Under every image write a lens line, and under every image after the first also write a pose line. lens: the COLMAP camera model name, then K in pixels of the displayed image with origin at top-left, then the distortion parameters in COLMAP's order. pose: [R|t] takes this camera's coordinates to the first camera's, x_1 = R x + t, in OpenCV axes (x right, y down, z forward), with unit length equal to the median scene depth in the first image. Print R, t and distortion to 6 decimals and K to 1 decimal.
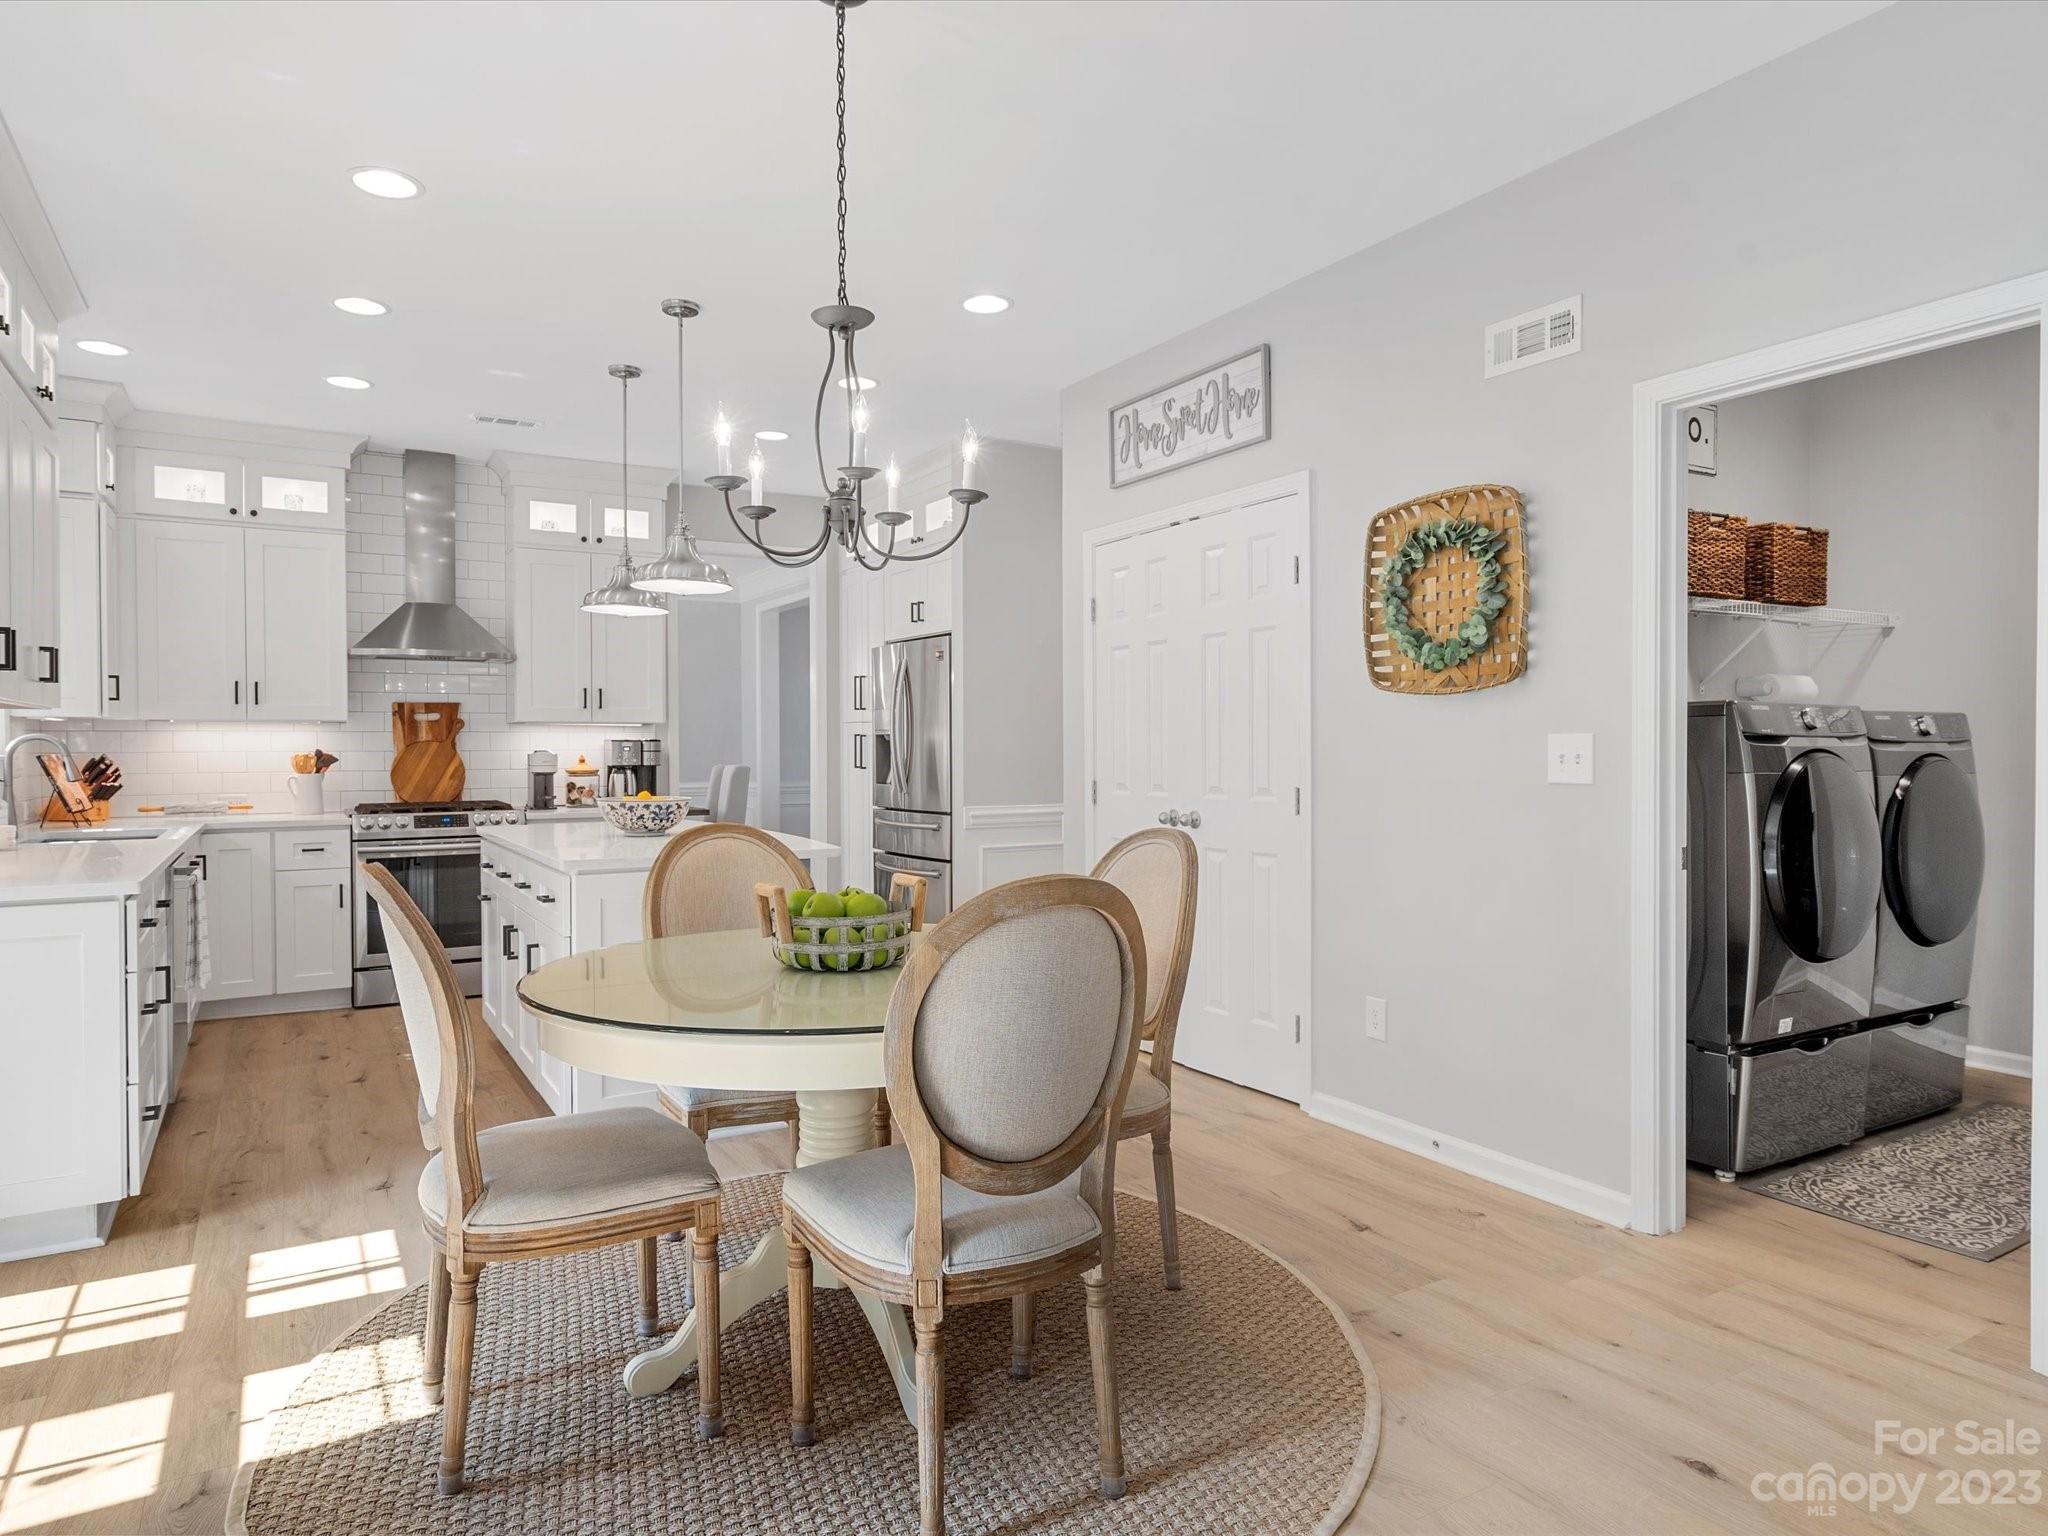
lens RADIAL K [[1247.2, 0, 1008.8], [0, 1247.2, 756.7], [0, 0, 1]] dist [-0.001052, -0.000202]
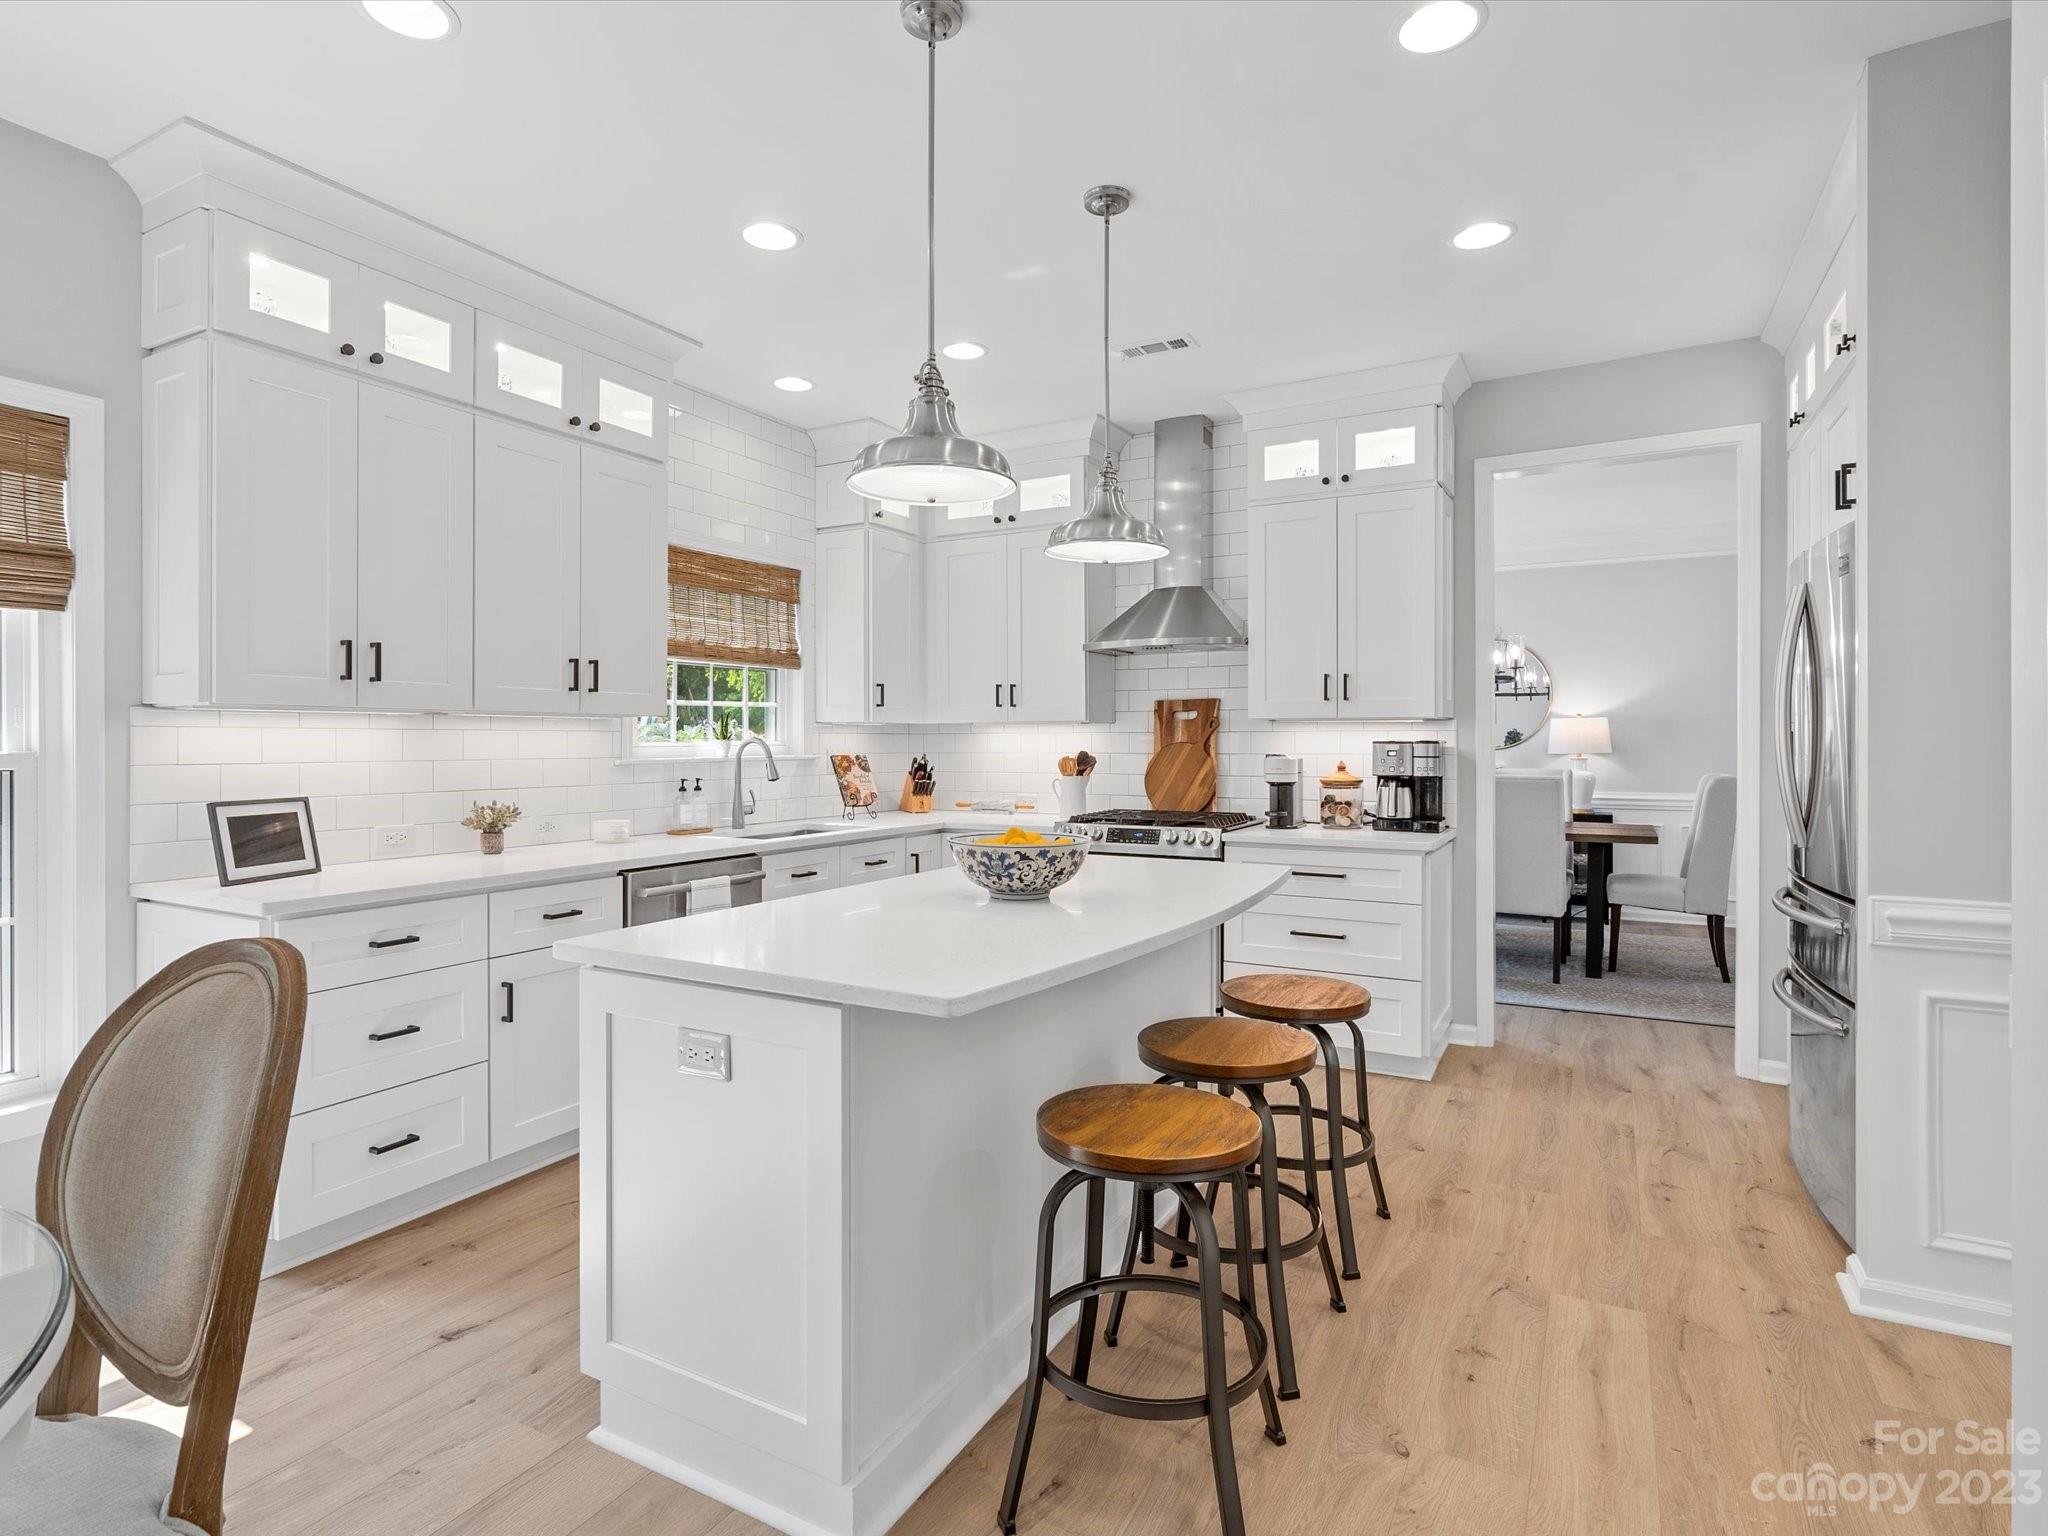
lens RADIAL K [[1052.7, 0, 1025.7], [0, 1052.7, 741.7], [0, 0, 1]] dist [-0.008622, 0.002606]
pose [[0.514531, 0.003611, -0.857464, 0.151284], [-0.007901, 0.999969, -0.000530, -0.014483], [0.857435, 0.007048, 0.514544, 0.636007]]
